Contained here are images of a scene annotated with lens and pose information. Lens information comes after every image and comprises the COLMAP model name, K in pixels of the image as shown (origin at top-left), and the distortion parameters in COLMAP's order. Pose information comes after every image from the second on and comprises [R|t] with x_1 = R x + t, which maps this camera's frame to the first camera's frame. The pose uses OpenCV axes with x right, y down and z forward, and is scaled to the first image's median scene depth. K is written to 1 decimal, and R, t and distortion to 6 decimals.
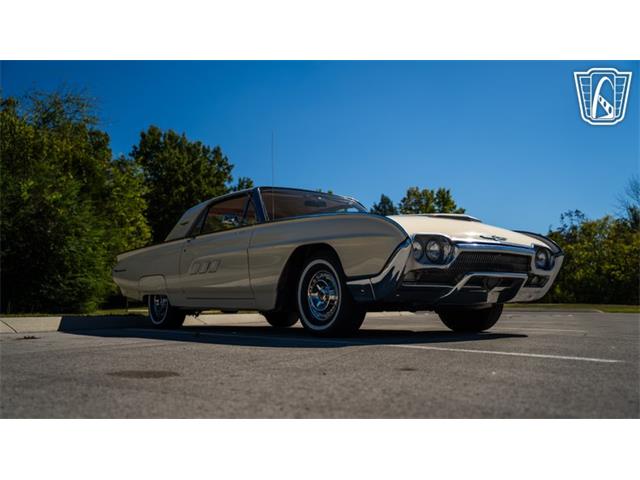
lens RADIAL K [[609.9, 0, 318.1], [0, 609.9, 234.7], [0, 0, 1]] dist [-0.021709, 0.000000]
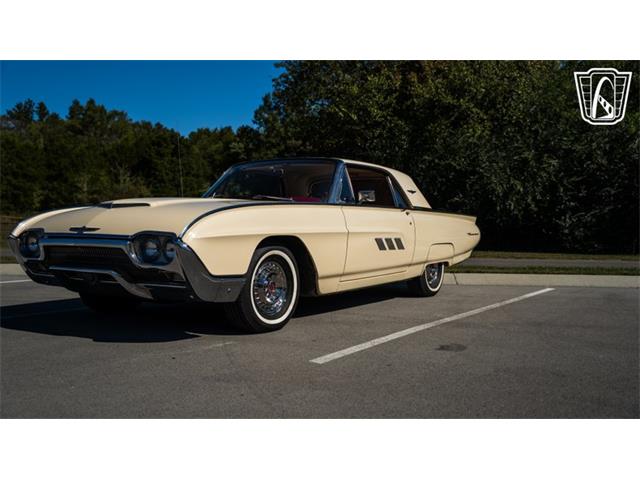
lens RADIAL K [[609.9, 0, 318.7], [0, 609.9, 239.2], [0, 0, 1]] dist [-0.021709, 0.000000]
pose [[0.360995, 0.027783, -0.932154, 0.208465], [0.096289, 0.993103, 0.066890, -0.001124], [0.927583, -0.113903, 0.355830, 0.165586]]
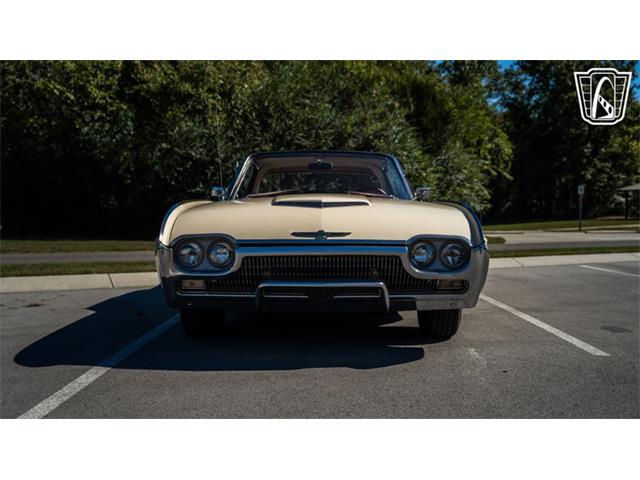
lens RADIAL K [[609.9, 0, 321.9], [0, 609.9, 241.9], [0, 0, 1]] dist [-0.021709, 0.000000]
pose [[0.798033, 0.030184, -0.601858, 0.122465], [0.065159, 0.988567, 0.135975, -0.014304], [0.599081, -0.147729, 0.786942, 0.068267]]
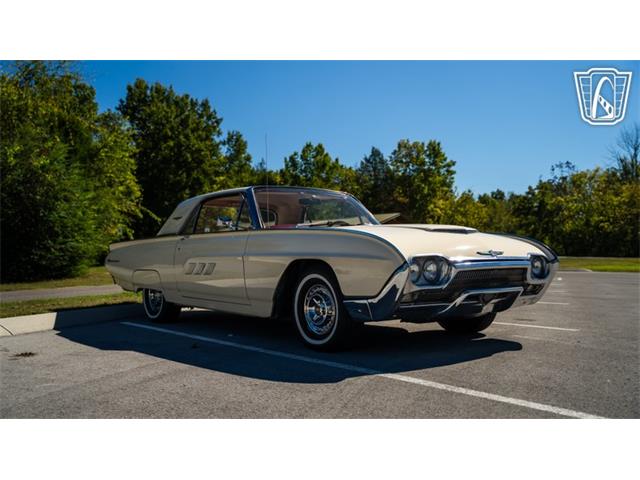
lens RADIAL K [[609.9, 0, 317.2], [0, 609.9, 236.6], [0, 0, 1]] dist [-0.021709, 0.000000]
pose [[0.999877, -0.007394, 0.013866, -0.001523], [0.006221, 0.996550, 0.082766, -0.017459], [-0.014431, -0.082670, 0.996473, 0.001983]]
